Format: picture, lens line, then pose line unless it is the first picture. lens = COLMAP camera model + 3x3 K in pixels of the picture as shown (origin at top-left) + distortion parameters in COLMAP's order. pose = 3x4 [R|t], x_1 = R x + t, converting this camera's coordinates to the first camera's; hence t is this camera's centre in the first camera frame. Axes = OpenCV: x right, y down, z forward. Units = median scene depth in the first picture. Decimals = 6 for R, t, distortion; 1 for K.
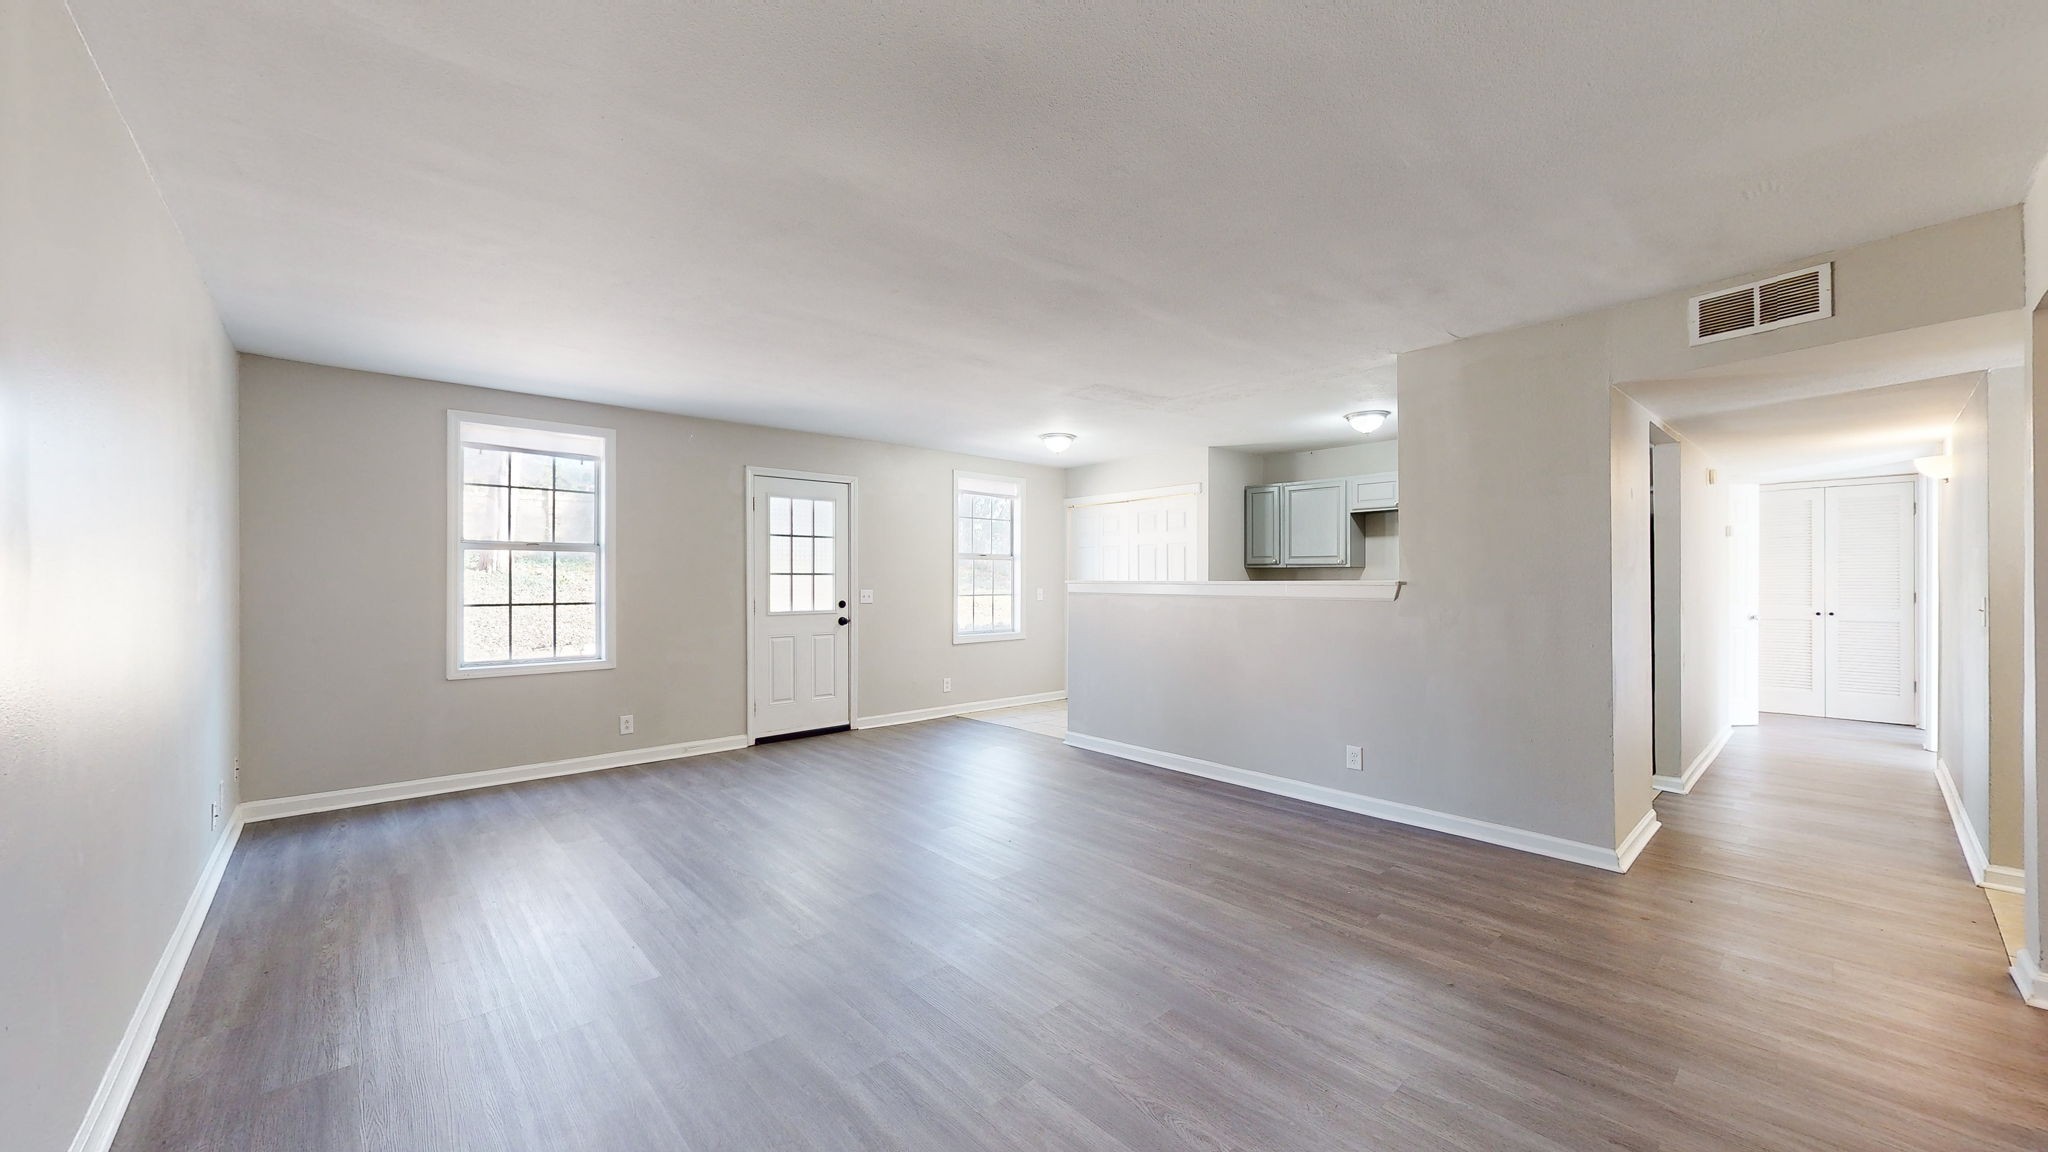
lens RADIAL K [[748.9, 0, 1024.0], [0, 748.9, 576.0], [0, 0, 1]] dist [-0.000125, -0.000119]
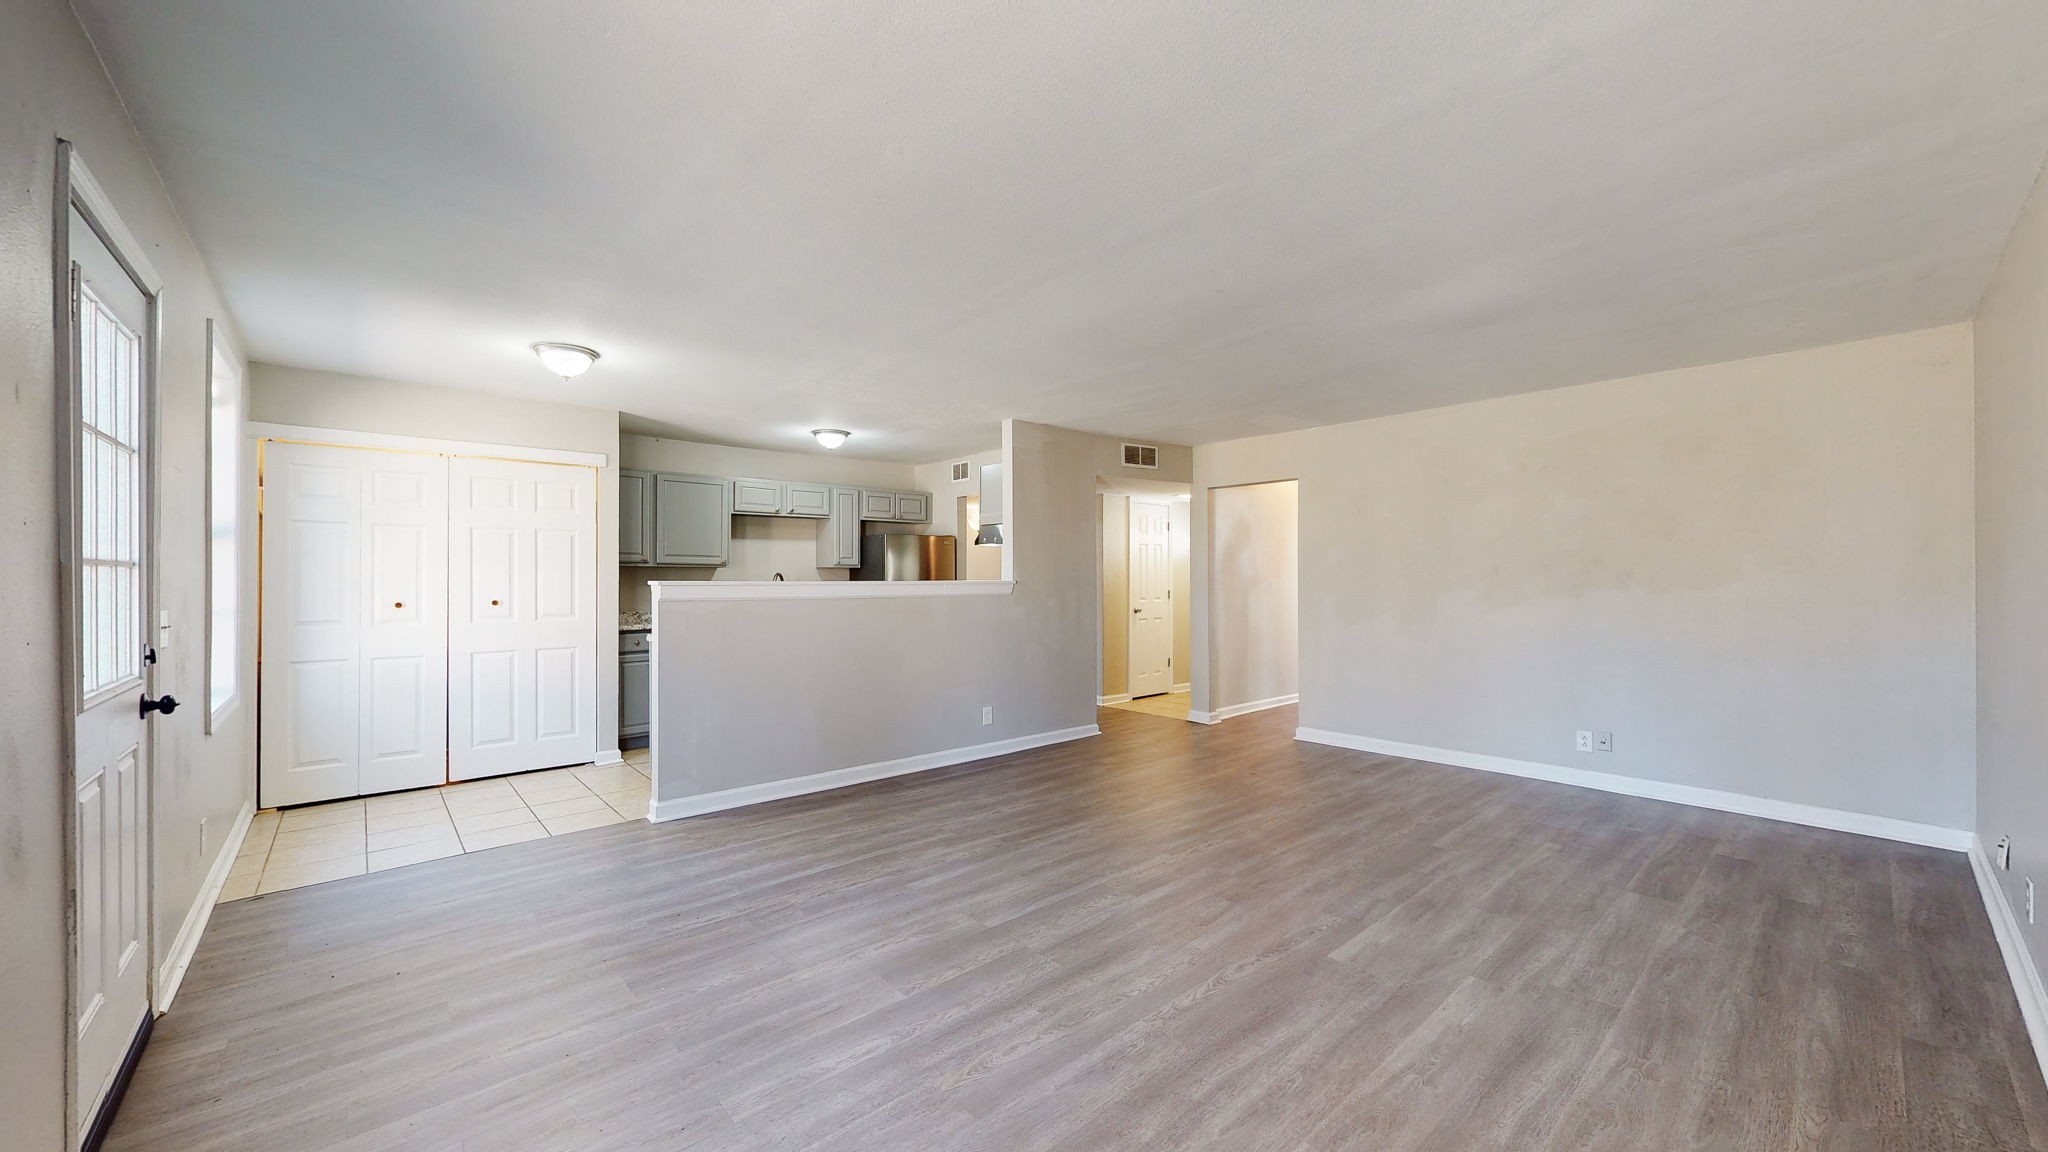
lens RADIAL K [[748.9, 0, 1024.0], [0, 748.9, 576.0], [0, 0, 1]] dist [-0.000125, -0.000119]
pose [[0.010006, 0.002412, 0.999947, -1.087423], [-0.003078, 0.999992, -0.002381, 0.002028], [-0.999945, -0.003054, 0.010014, 1.156547]]
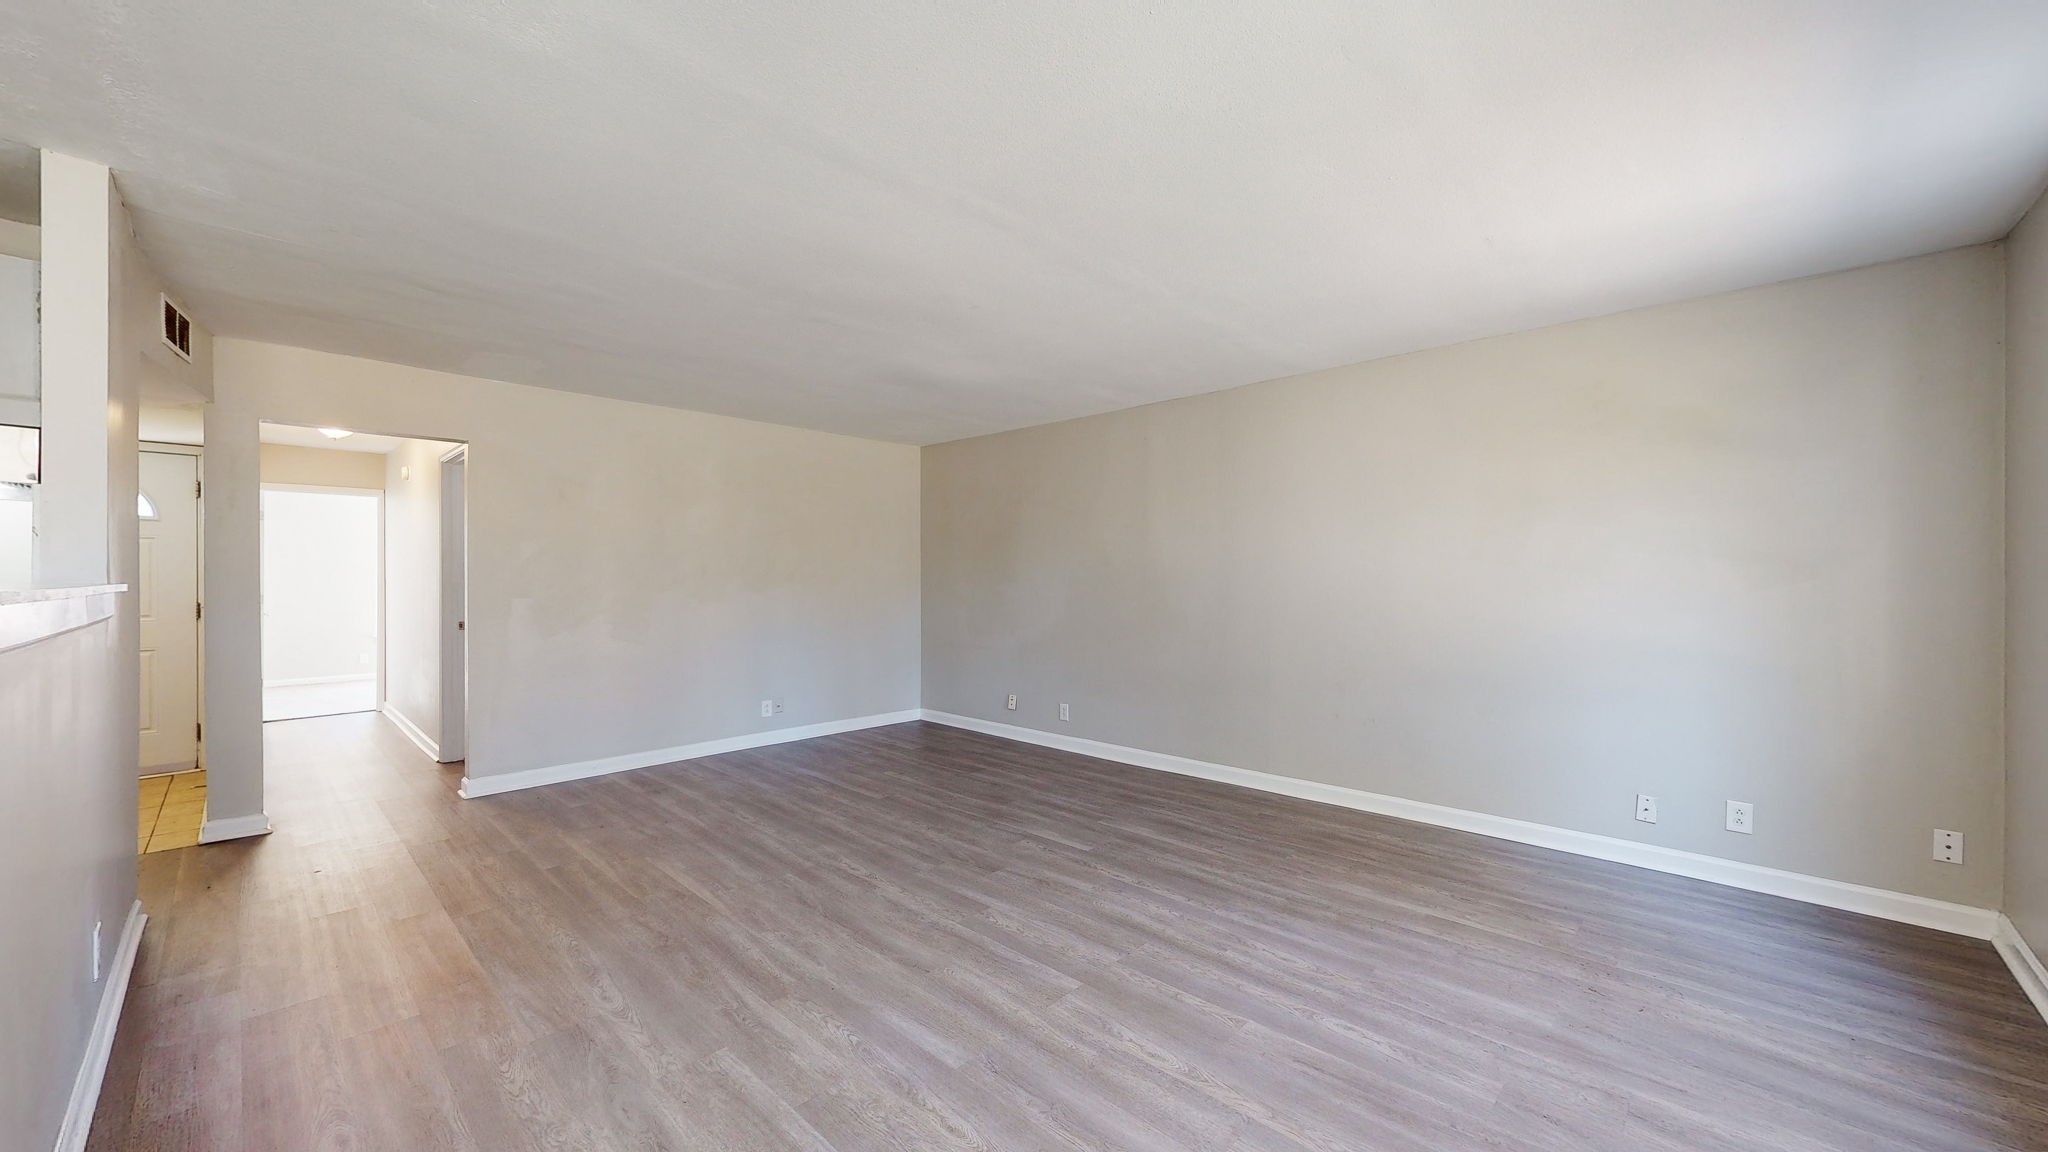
lens RADIAL K [[757.9, 0, 1024.0], [0, 757.9, 576.0], [0, 0, 1]] dist [0.001521, 0.000124]
pose [[-0.997342, 0.000897, -0.072860, -0.149969], [0.001229, 0.999989, -0.004512, 0.005069], [0.072855, -0.004589, -0.997332, 1.918352]]
